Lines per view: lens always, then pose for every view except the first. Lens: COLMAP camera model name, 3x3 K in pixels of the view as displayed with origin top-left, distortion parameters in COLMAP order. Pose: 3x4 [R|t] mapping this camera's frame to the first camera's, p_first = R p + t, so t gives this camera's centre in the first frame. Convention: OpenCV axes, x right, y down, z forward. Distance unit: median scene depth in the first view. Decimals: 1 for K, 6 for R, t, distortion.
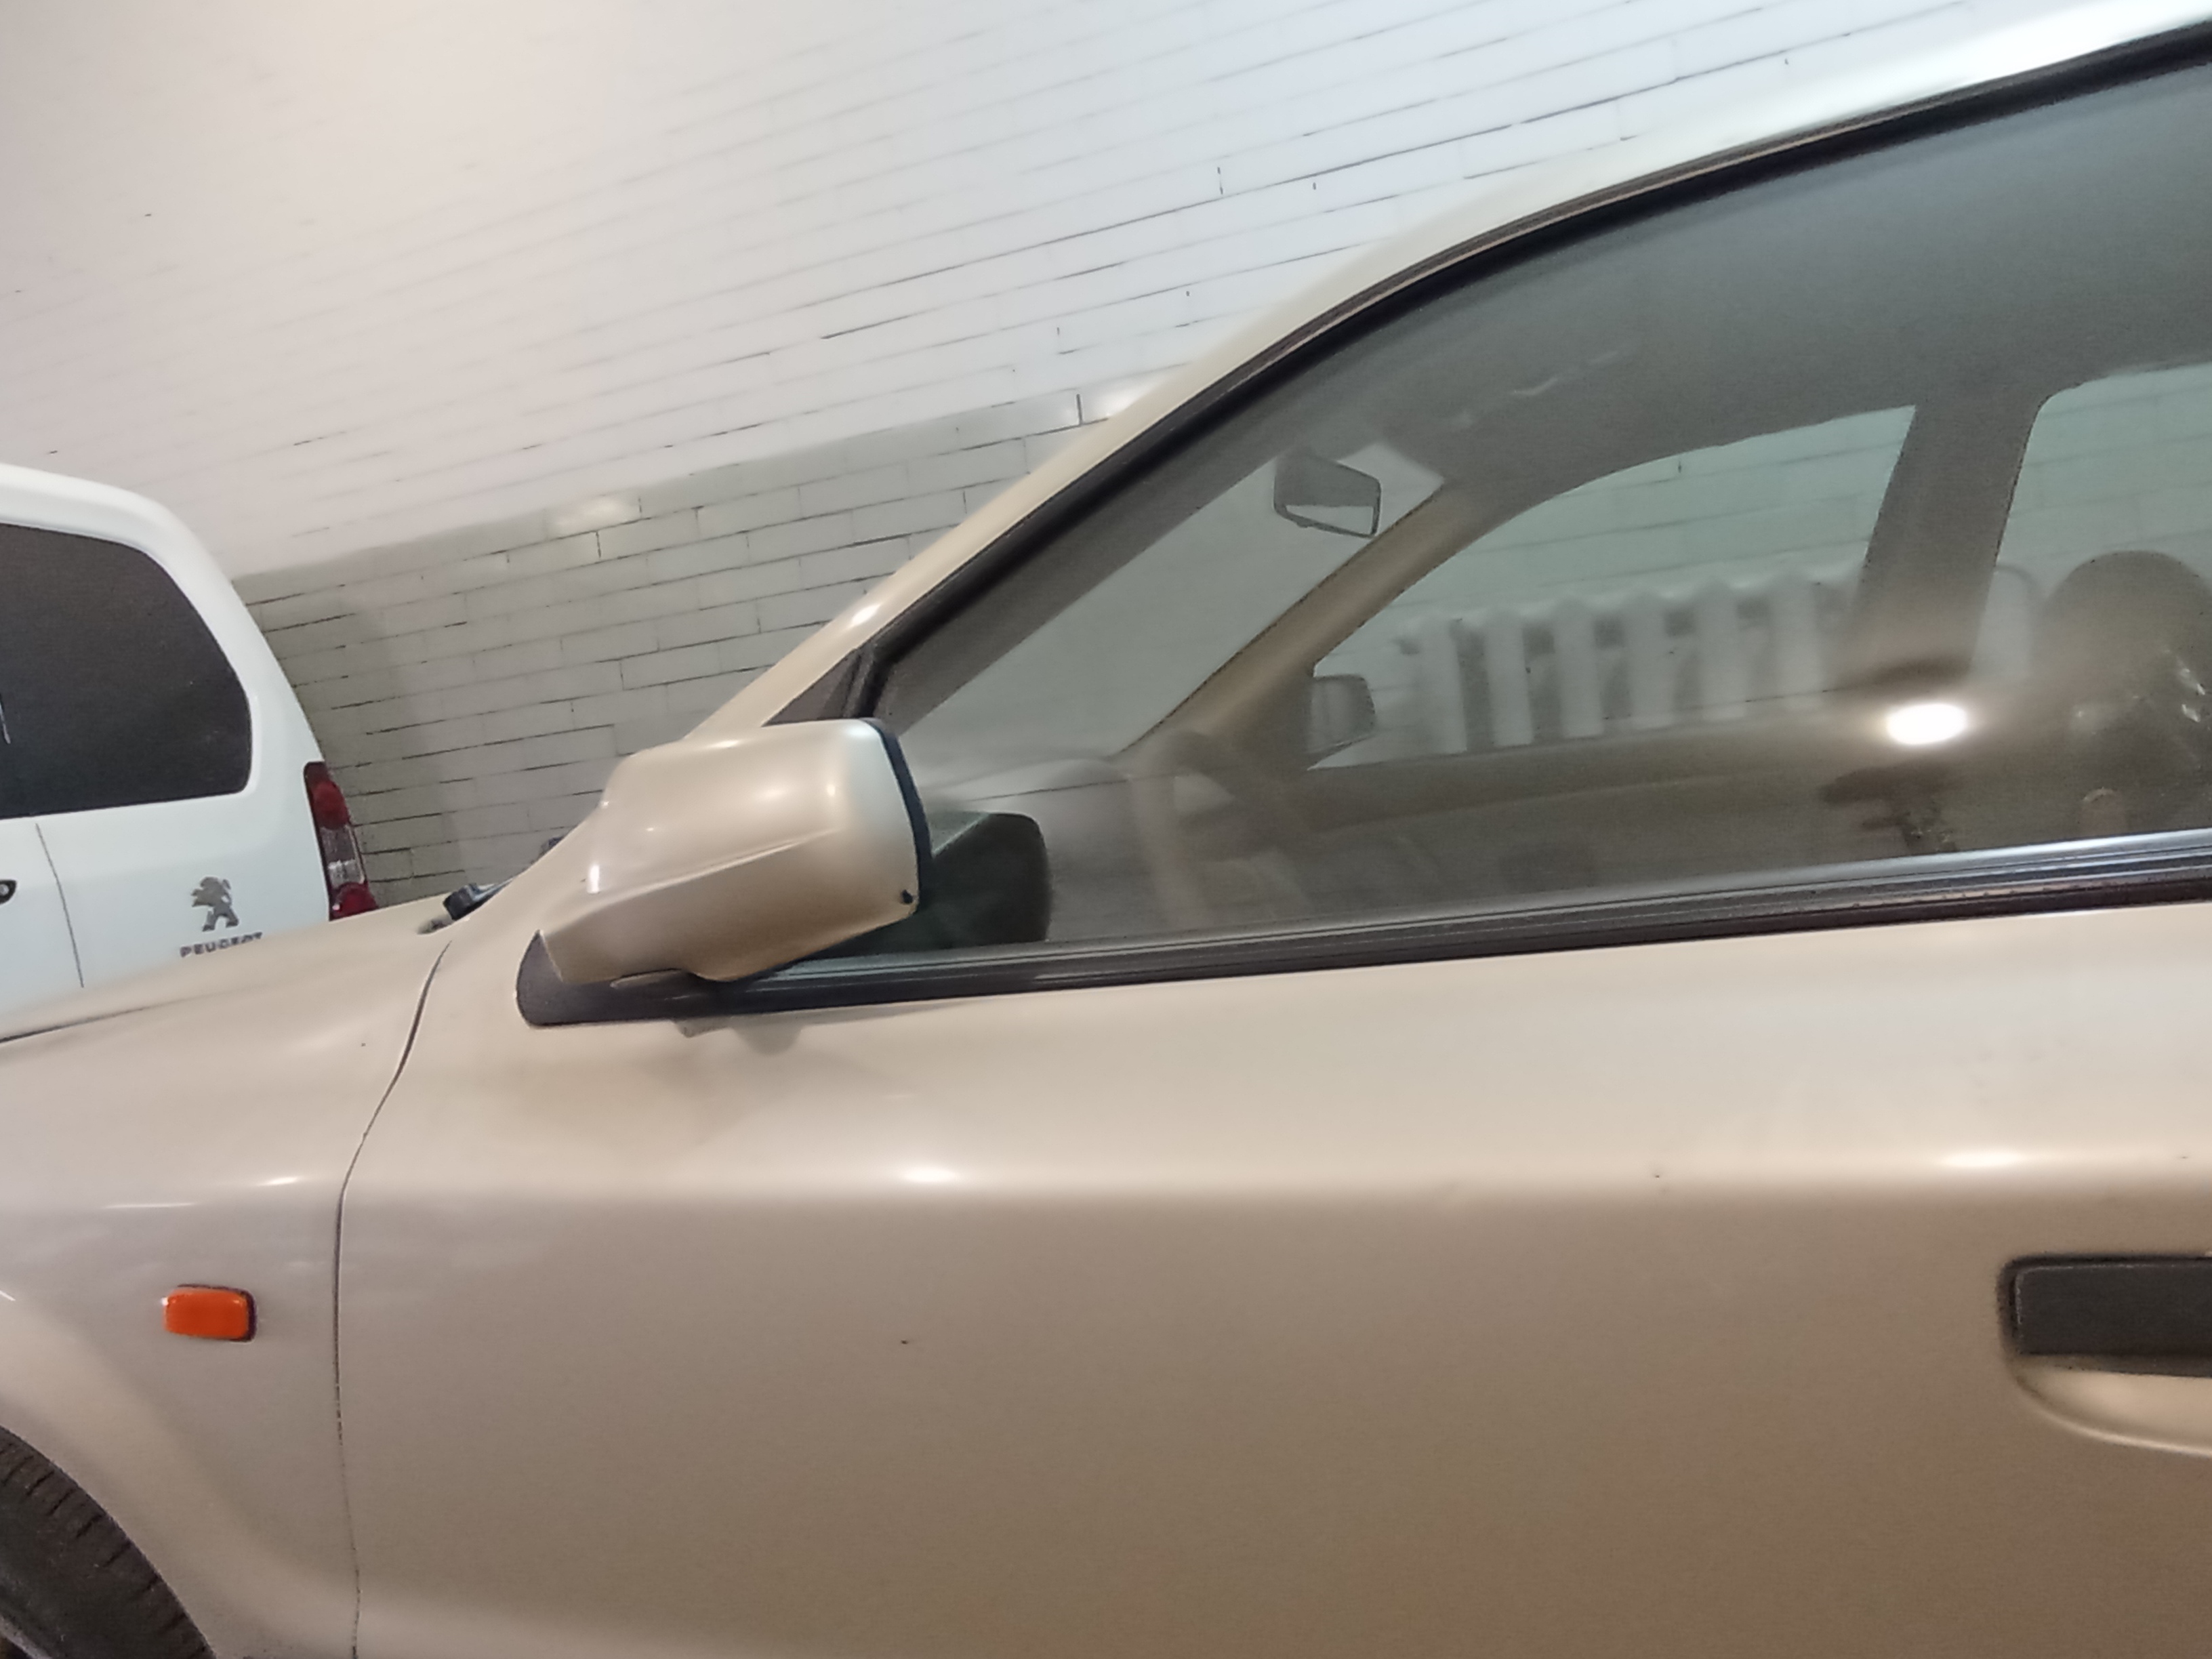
lens RADIAL K [[1432.1, 0, 1106.0], [0, 1432.1, 829.5], [0, 0, 1]] dist [-0.001413, -0.001630]
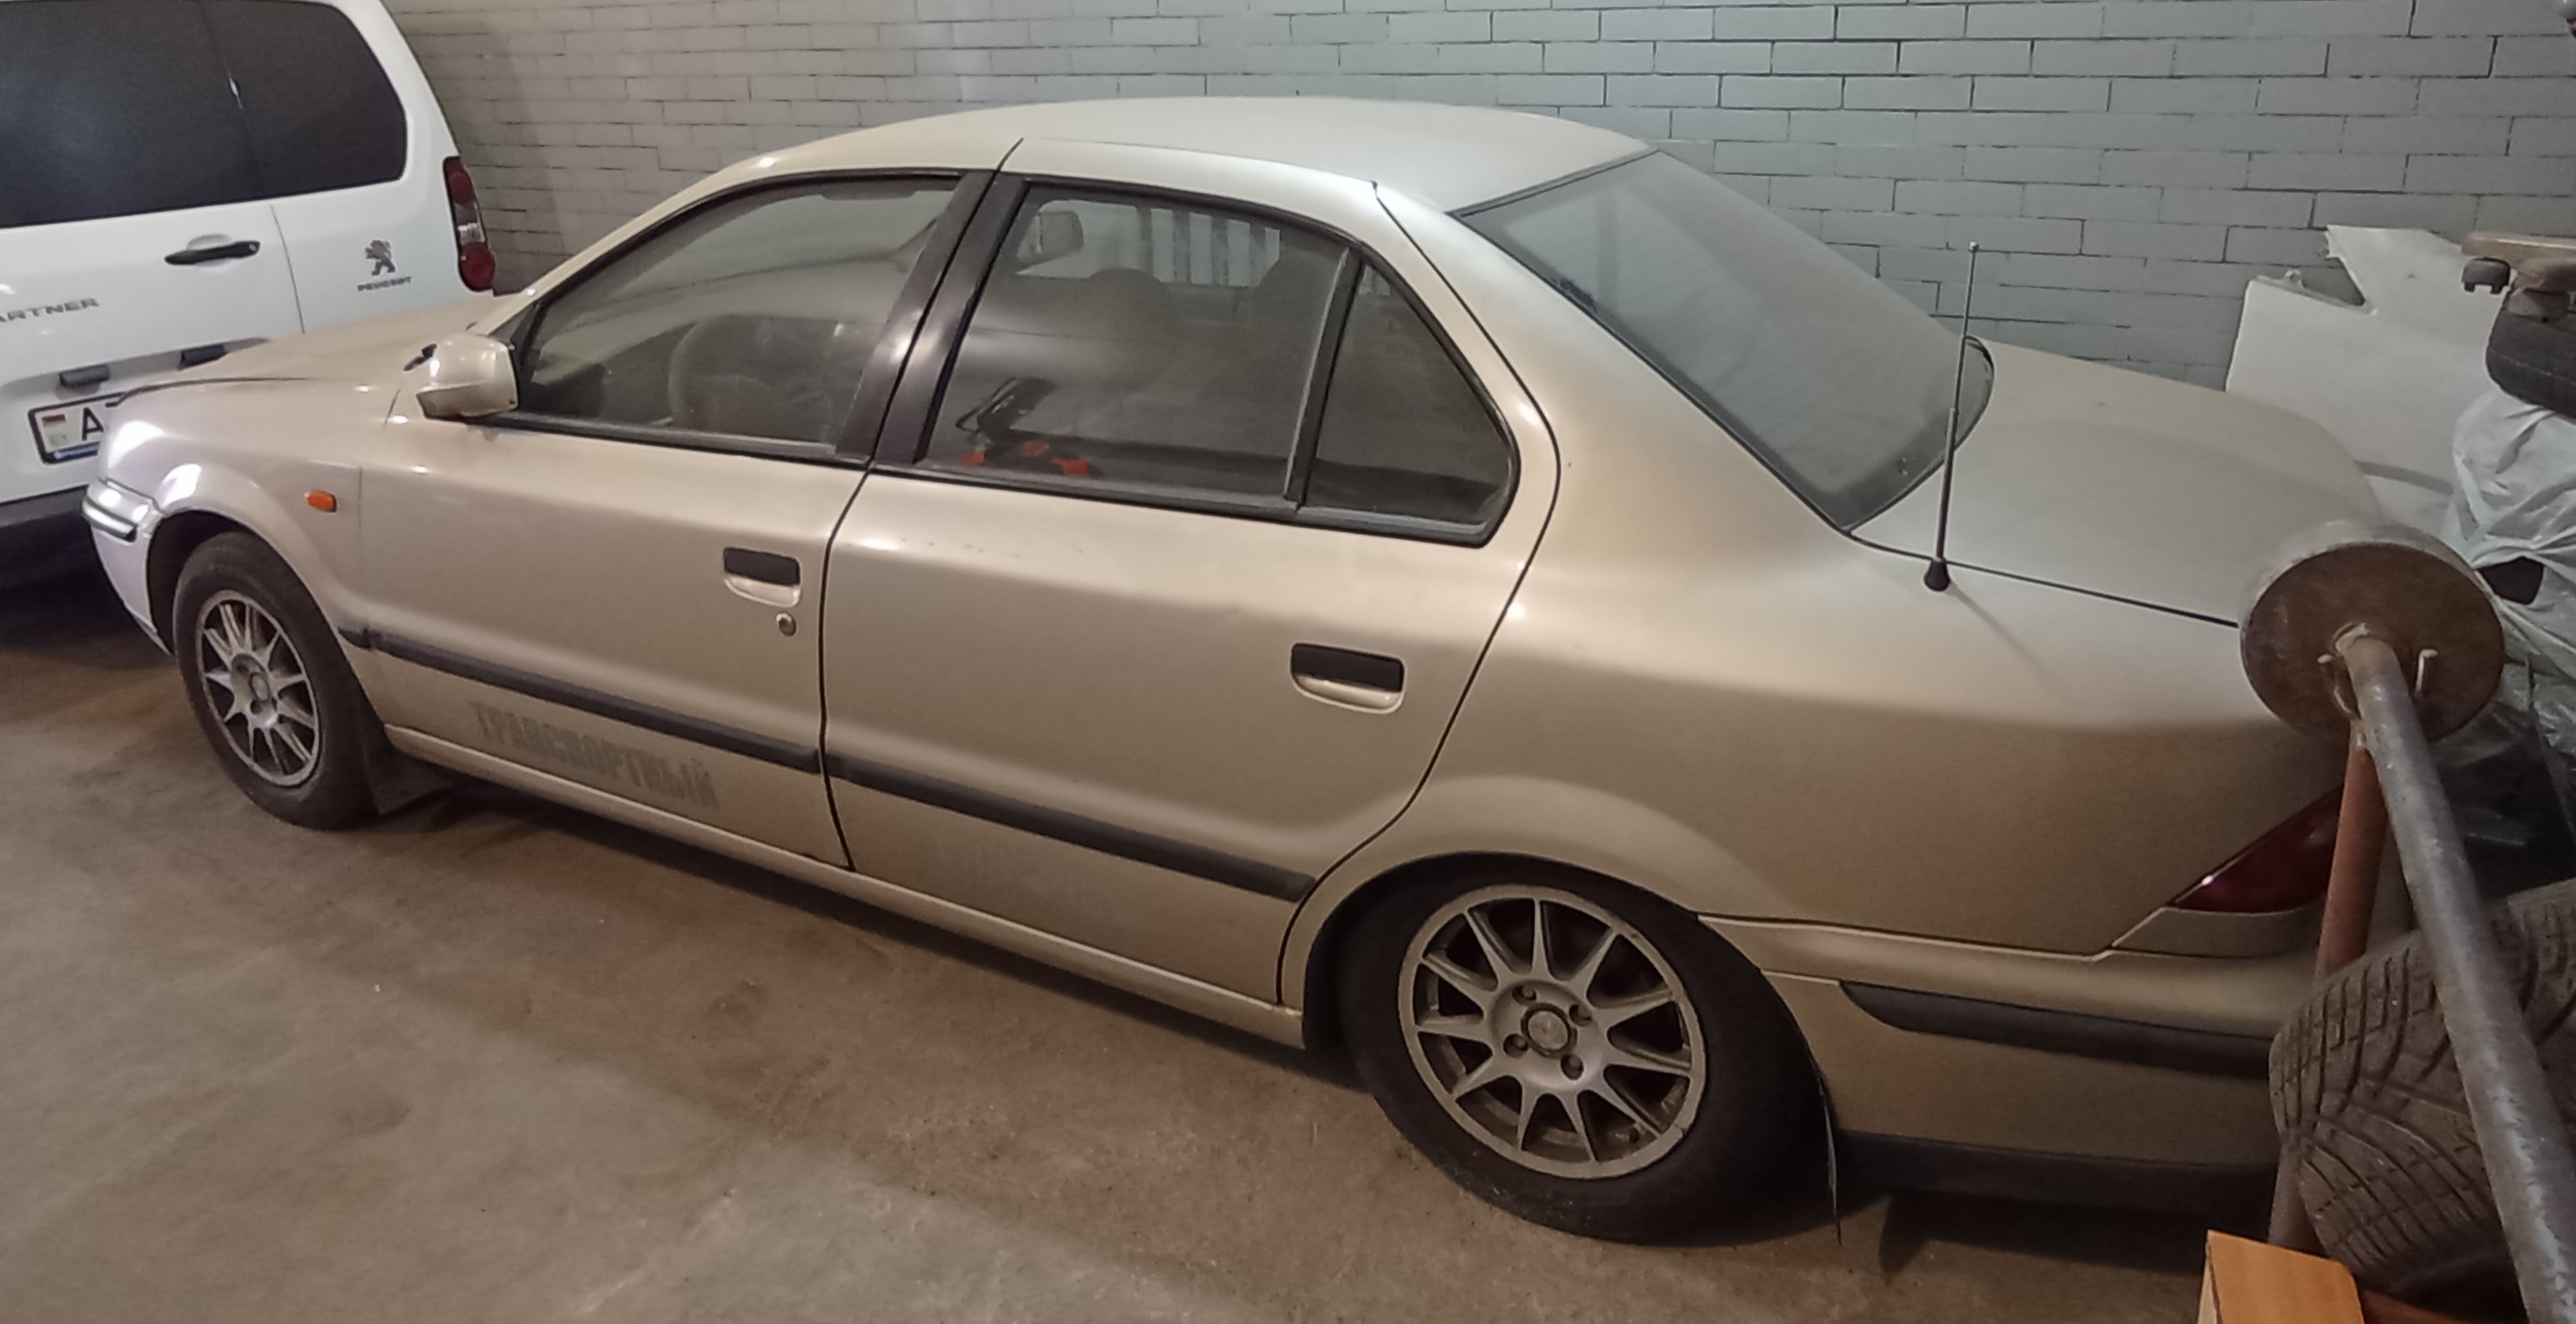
lens RADIAL K [[1706.0, 0, 1287.6], [0, 1706.0, 470.1], [0, 0, 1]] dist [-0.002553, 0.001491]
pose [[0.985641, 0.135584, -0.100642, 0.564211], [-0.111177, 0.969696, 0.217555, -0.236572], [0.127089, -0.203242, 0.970845, -0.715493]]
